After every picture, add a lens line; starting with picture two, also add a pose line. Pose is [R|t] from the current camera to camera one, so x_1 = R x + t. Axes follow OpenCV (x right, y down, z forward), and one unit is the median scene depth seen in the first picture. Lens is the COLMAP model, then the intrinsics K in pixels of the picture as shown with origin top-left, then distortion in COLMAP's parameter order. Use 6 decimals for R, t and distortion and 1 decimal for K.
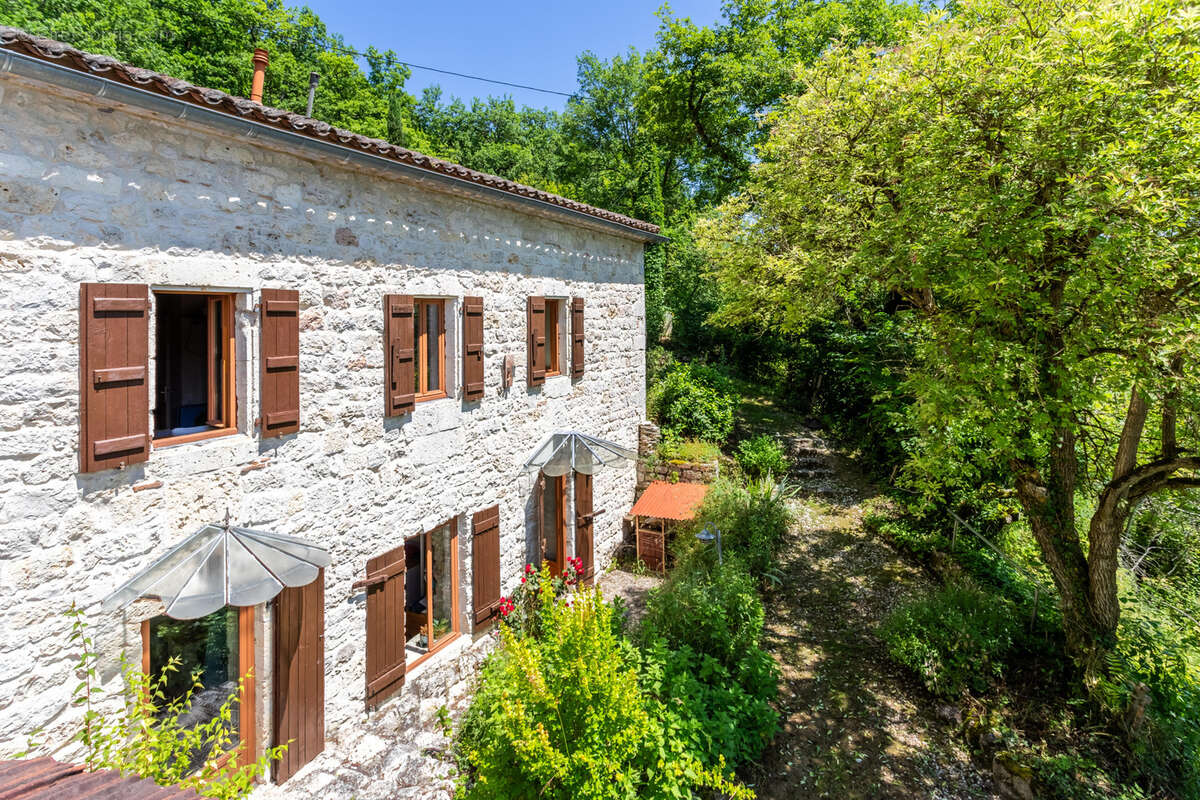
lens RADIAL K [[615.6, 0, 566.0], [0, 615.6, 309.4], [0, 0, 1]] dist [-0.004152, 0.003799]
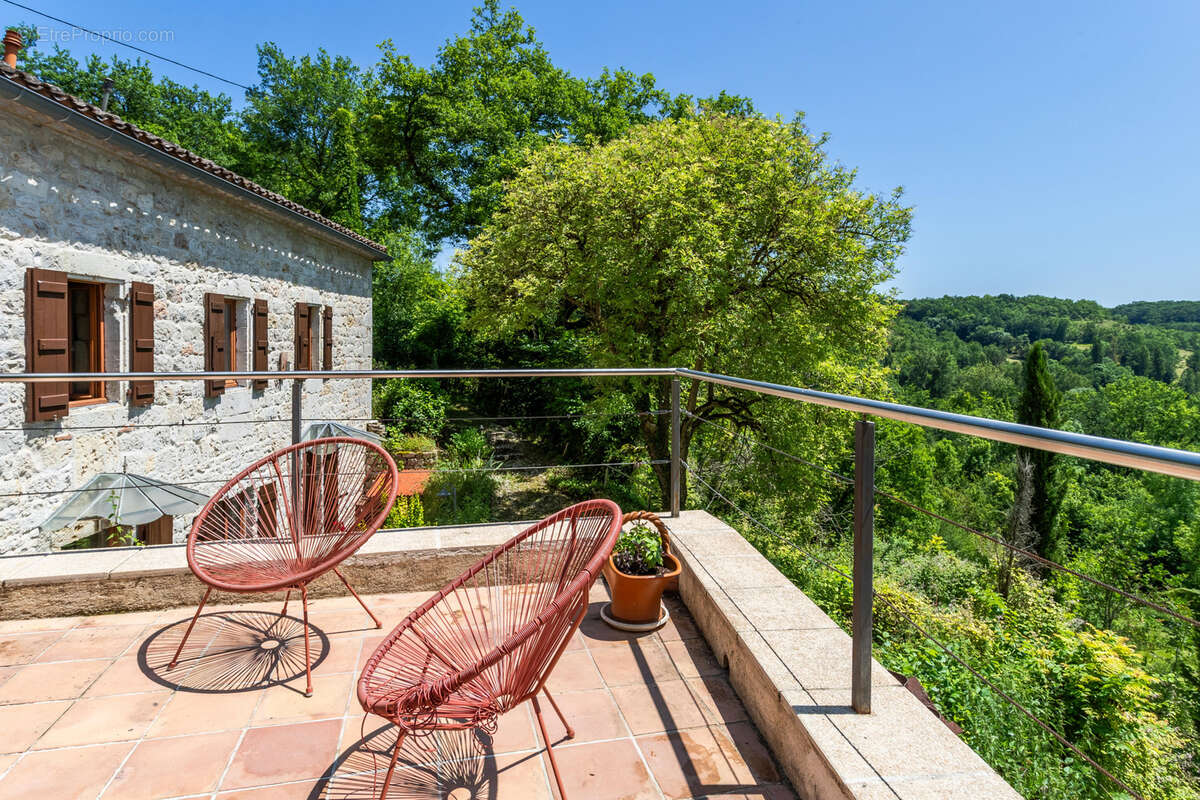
lens RADIAL K [[688.3, 0, 558.7], [0, 688.3, 363.2], [0, 0, 1]] dist [-0.000394, 0.000485]
pose [[0.872487, 0.001222, 0.488636, -0.293439], [-0.020745, 0.999188, 0.034542, 0.042862], [-0.488197, -0.040274, 0.871804, -0.398033]]
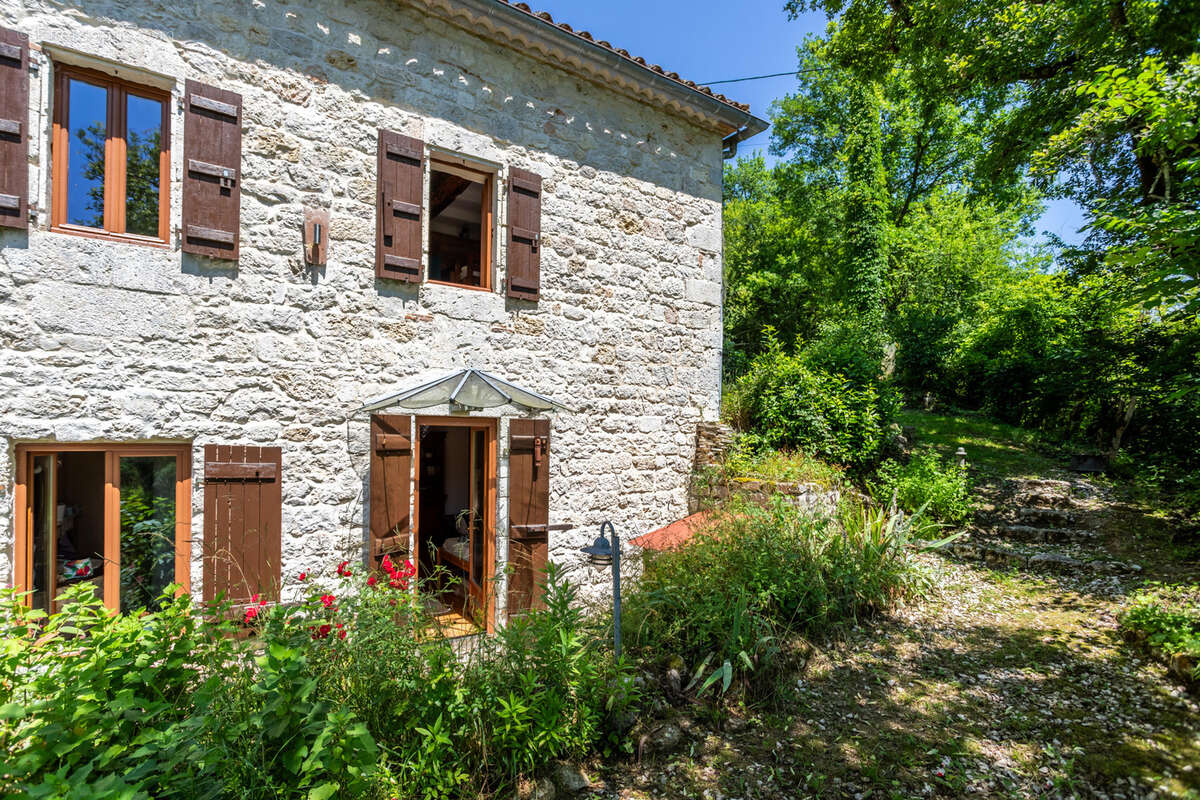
lens RADIAL K [[563.5, 0, 589.4], [0, 563.5, 427.1], [0, 0, 1]] dist [0.001480, 0.002046]
pose [[0.882641, 0.035428, -0.468710, 0.451383], [-0.035840, 0.999325, 0.008045, 0.297196], [0.468679, 0.009698, 0.883315, 0.683528]]
